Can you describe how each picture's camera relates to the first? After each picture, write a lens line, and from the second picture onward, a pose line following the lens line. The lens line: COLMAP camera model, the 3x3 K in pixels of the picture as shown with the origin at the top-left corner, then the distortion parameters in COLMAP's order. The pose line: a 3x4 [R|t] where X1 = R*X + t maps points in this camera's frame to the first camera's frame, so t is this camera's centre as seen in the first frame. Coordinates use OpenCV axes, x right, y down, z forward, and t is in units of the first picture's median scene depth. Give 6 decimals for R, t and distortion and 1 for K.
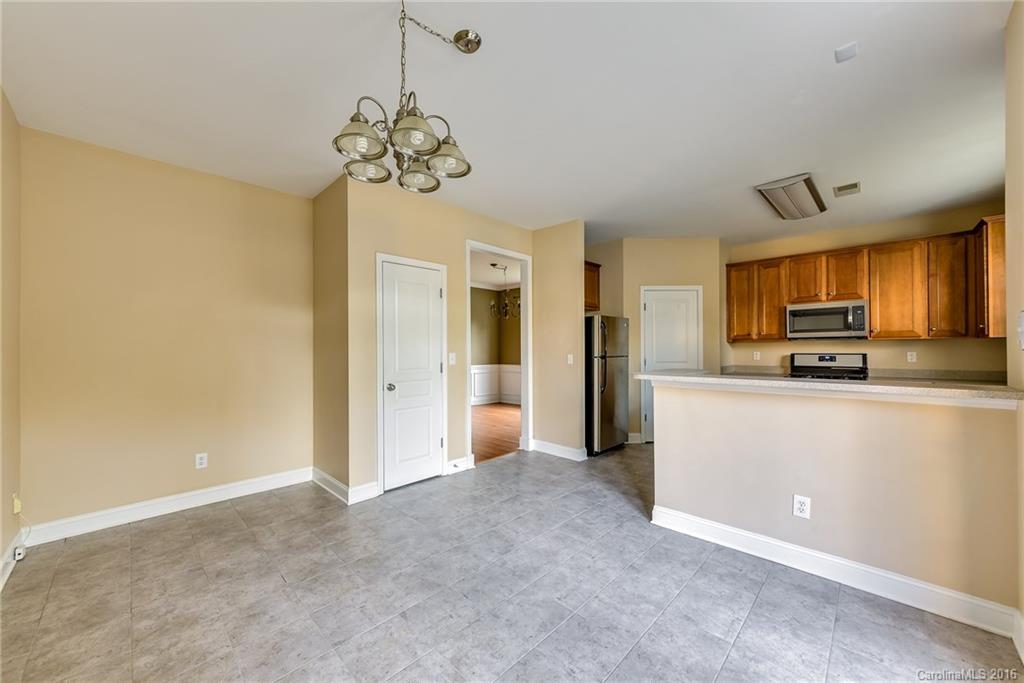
lens RADIAL K [[375.4, 0, 507.4], [0, 375.4, 346.3], [0, 0, 1]] dist [-0.000613, 0.000007]
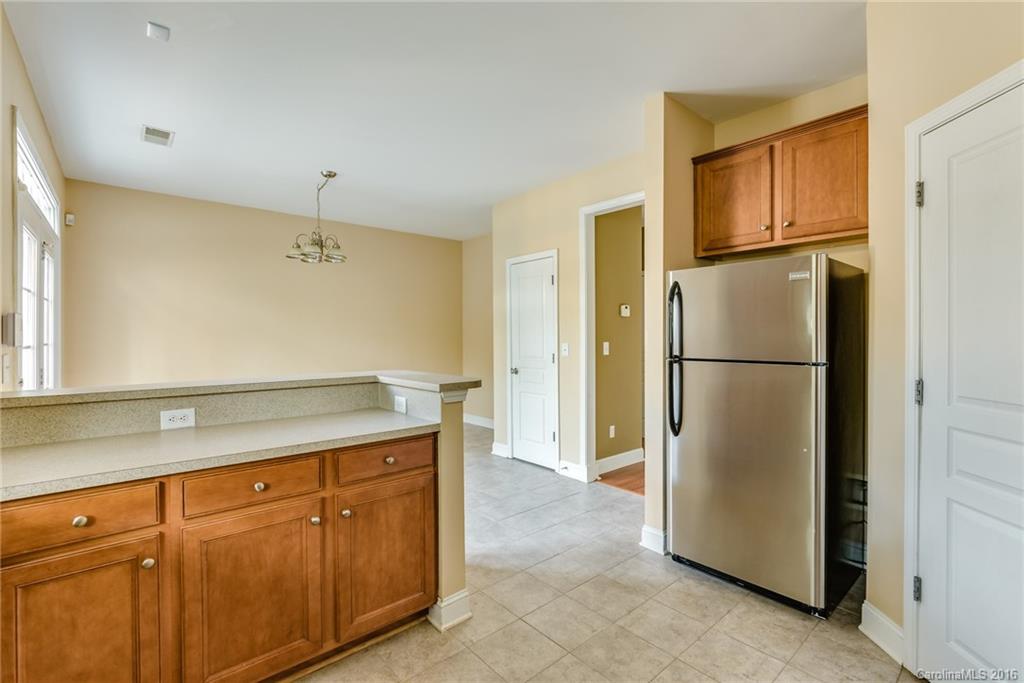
lens RADIAL K [[465.5, 0, 510.0], [0, 465.5, 341.7], [0, 0, 1]] dist [-0.001006, -0.000019]
pose [[-0.092877, 0.015987, -0.995549, 1.082689], [0.008825, 0.999845, 0.015233, -0.004222], [0.995638, -0.007371, -0.093003, 1.072223]]
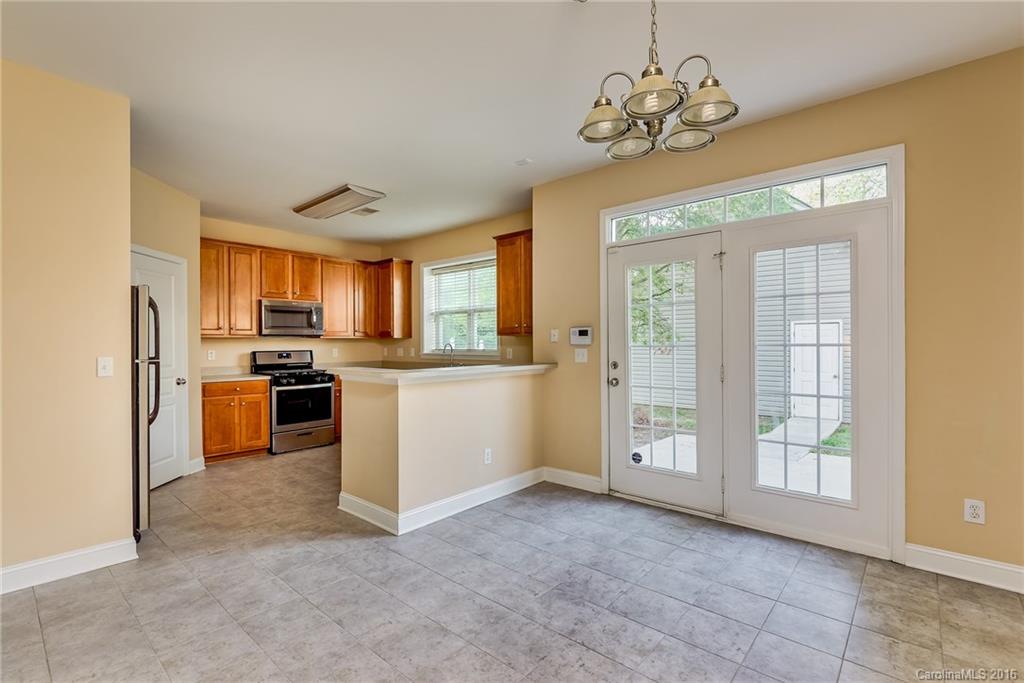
lens RADIAL K [[465.5, 0, 510.0], [0, 465.5, 341.7], [0, 0, 1]] dist [-0.001006, -0.000019]
pose [[-0.045250, 0.009862, 0.998927, -0.600804], [-0.000125, 0.999951, -0.009878, 0.009777], [-0.998976, -0.000572, -0.045246, 0.618885]]
